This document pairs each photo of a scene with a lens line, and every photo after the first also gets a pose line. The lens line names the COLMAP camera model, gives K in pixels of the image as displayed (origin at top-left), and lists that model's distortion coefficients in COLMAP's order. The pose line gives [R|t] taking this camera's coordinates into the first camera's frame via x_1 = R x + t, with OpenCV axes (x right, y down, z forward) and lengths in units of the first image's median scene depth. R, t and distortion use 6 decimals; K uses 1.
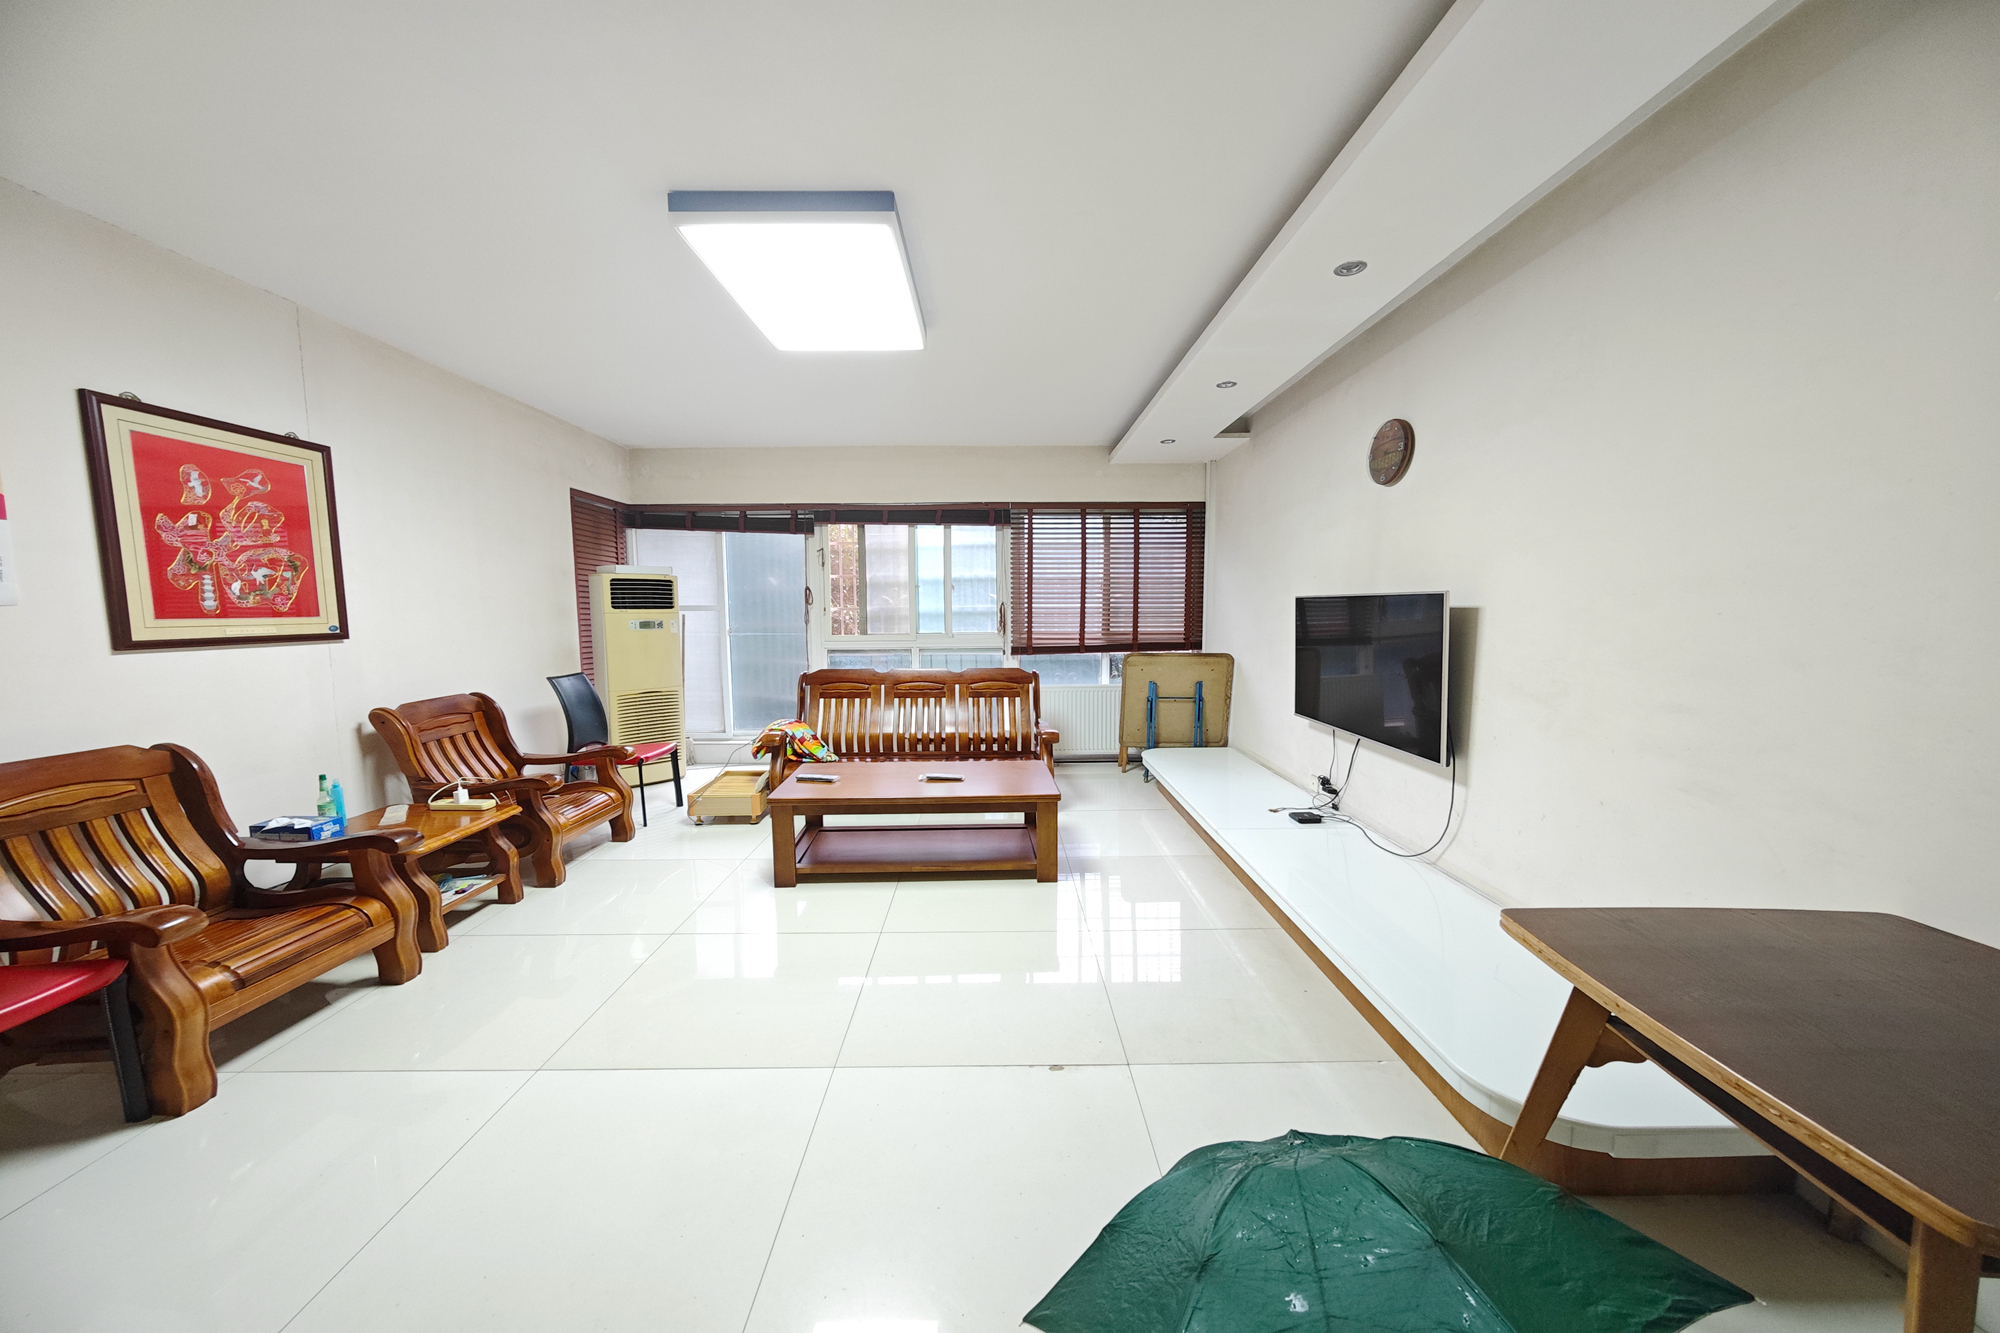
lens RADIAL K [[699.6, 0, 1010.8], [0, 699.6, 646.1], [0, 0, 1]] dist [-0.001714, 0.000743]
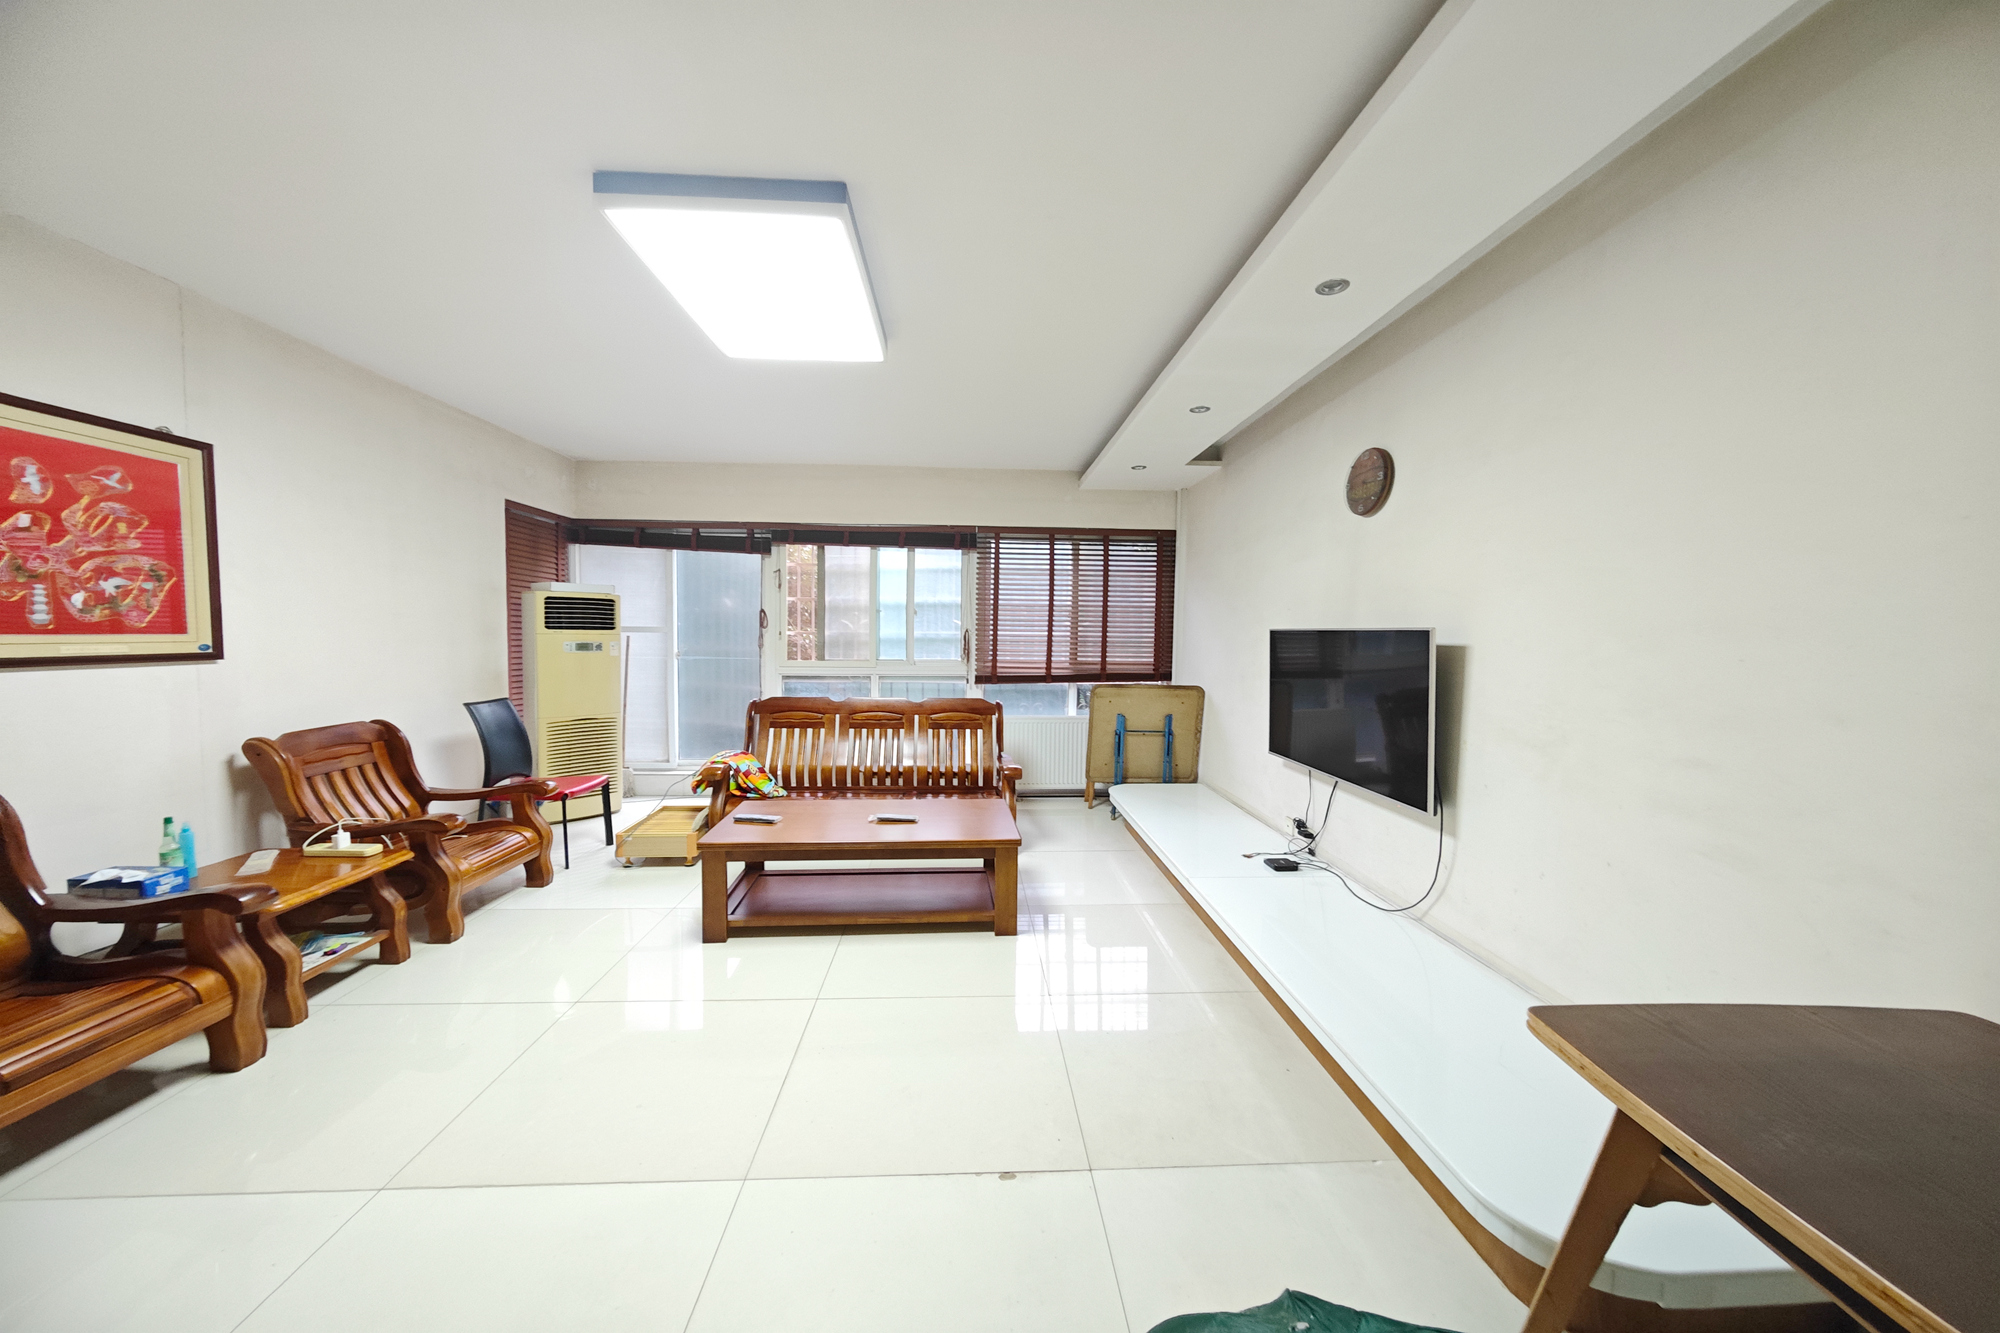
lens RADIAL K [[699.6, 0, 1011.0], [0, 699.6, 644.7], [0, 0, 1]] dist [-0.001714, 0.000743]
pose [[0.998886, 0.016262, 0.044308, 0.013536], [-0.014578, 0.999169, -0.038070, -0.010549], [-0.044891, 0.037382, 0.998292, 0.076953]]
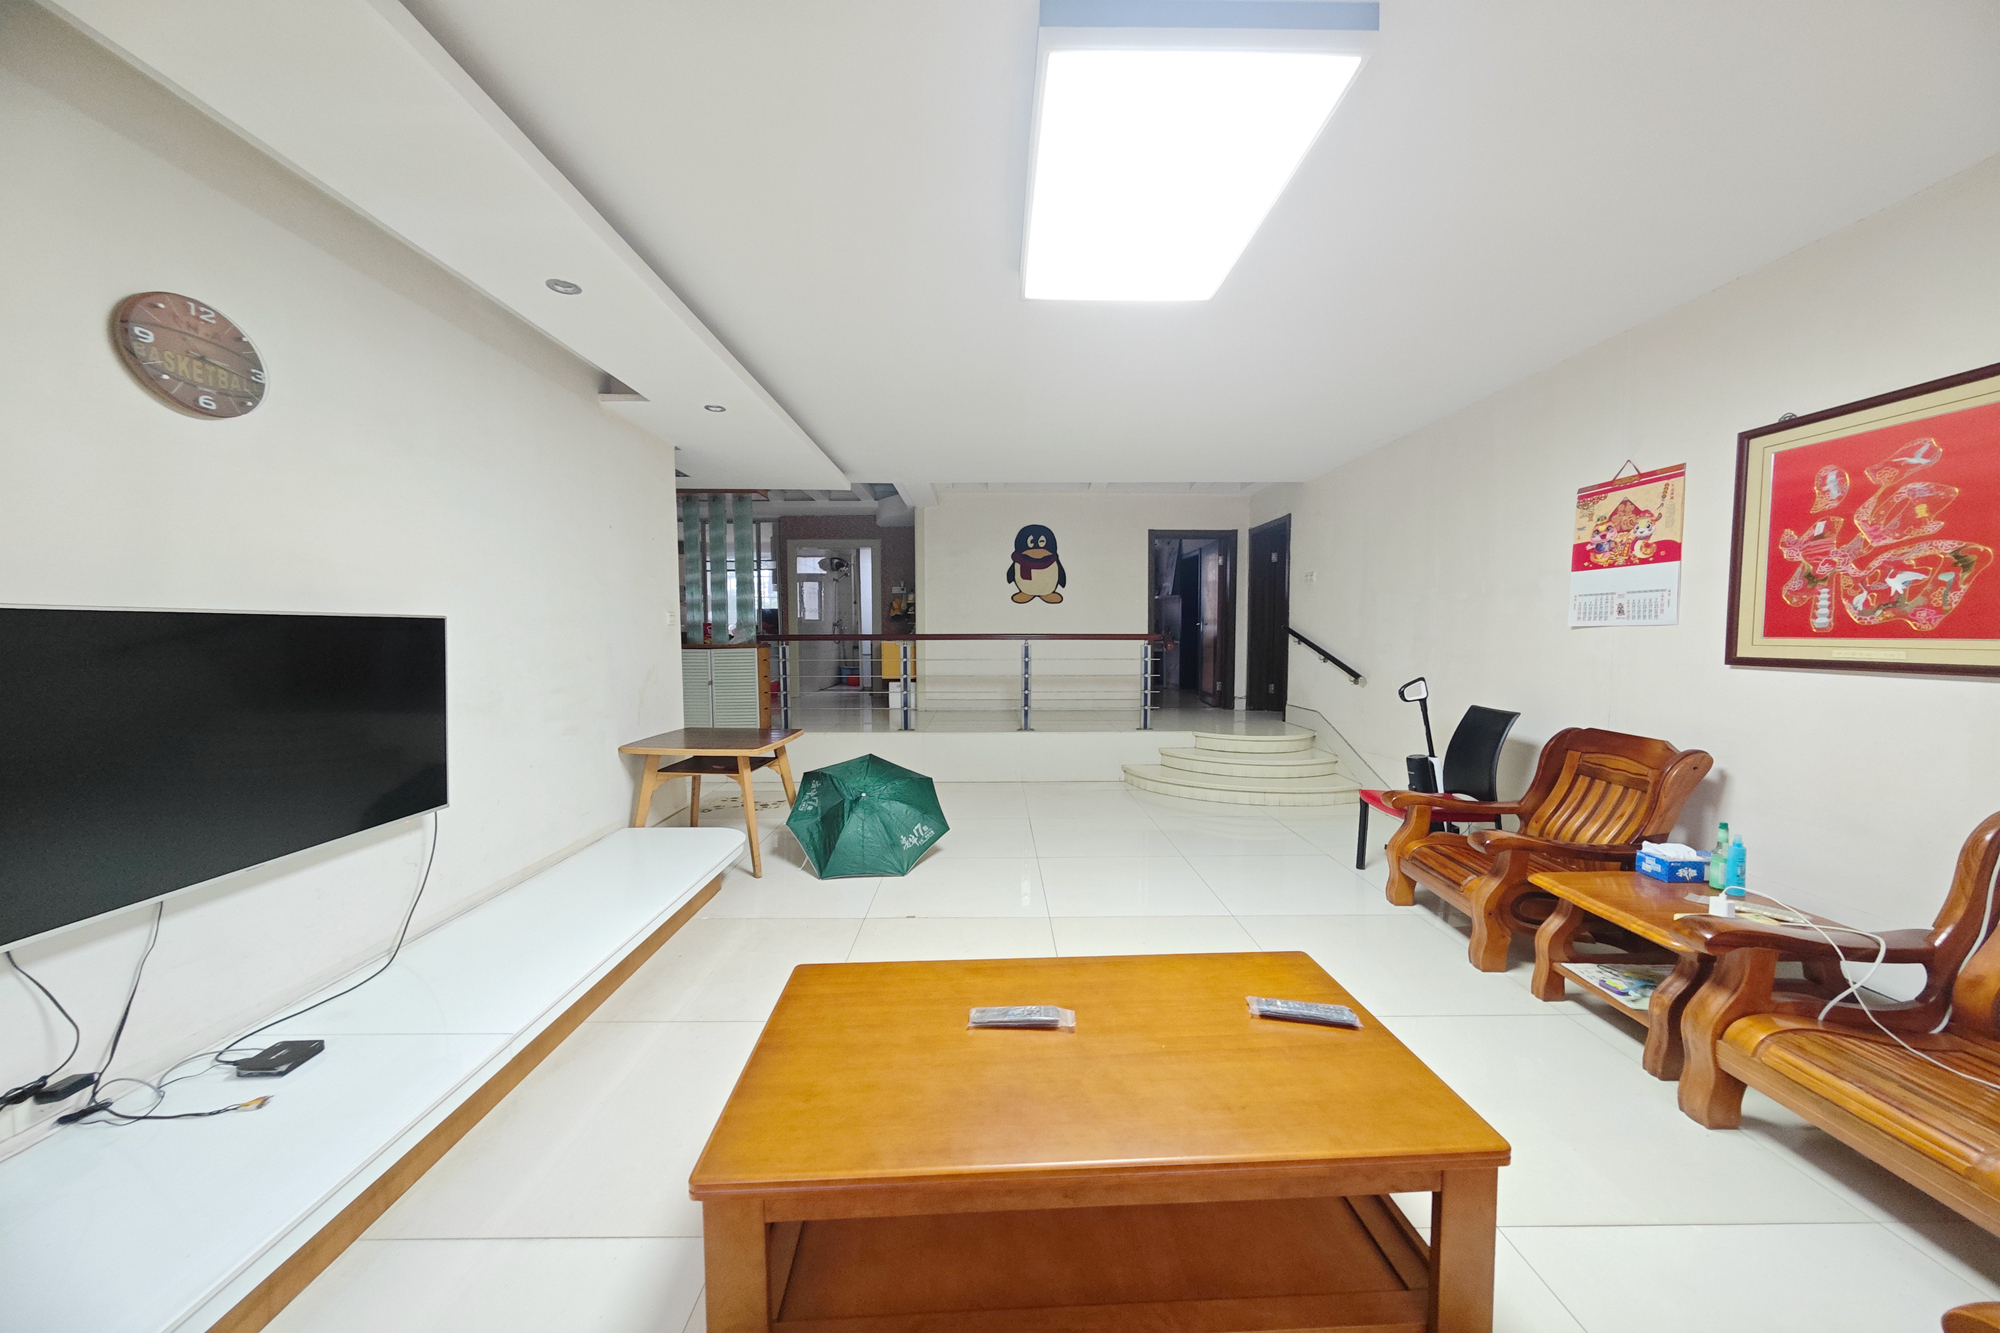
lens RADIAL K [[699.6, 0, 1009.8], [0, 699.6, 657.9], [0, 0, 1]] dist [-0.001714, 0.000743]
pose [[-0.999967, 0.006285, -0.005099, -0.108490], [0.005763, 0.995290, 0.096769, -0.096862], [0.005683, 0.096737, -0.995294, 1.718951]]
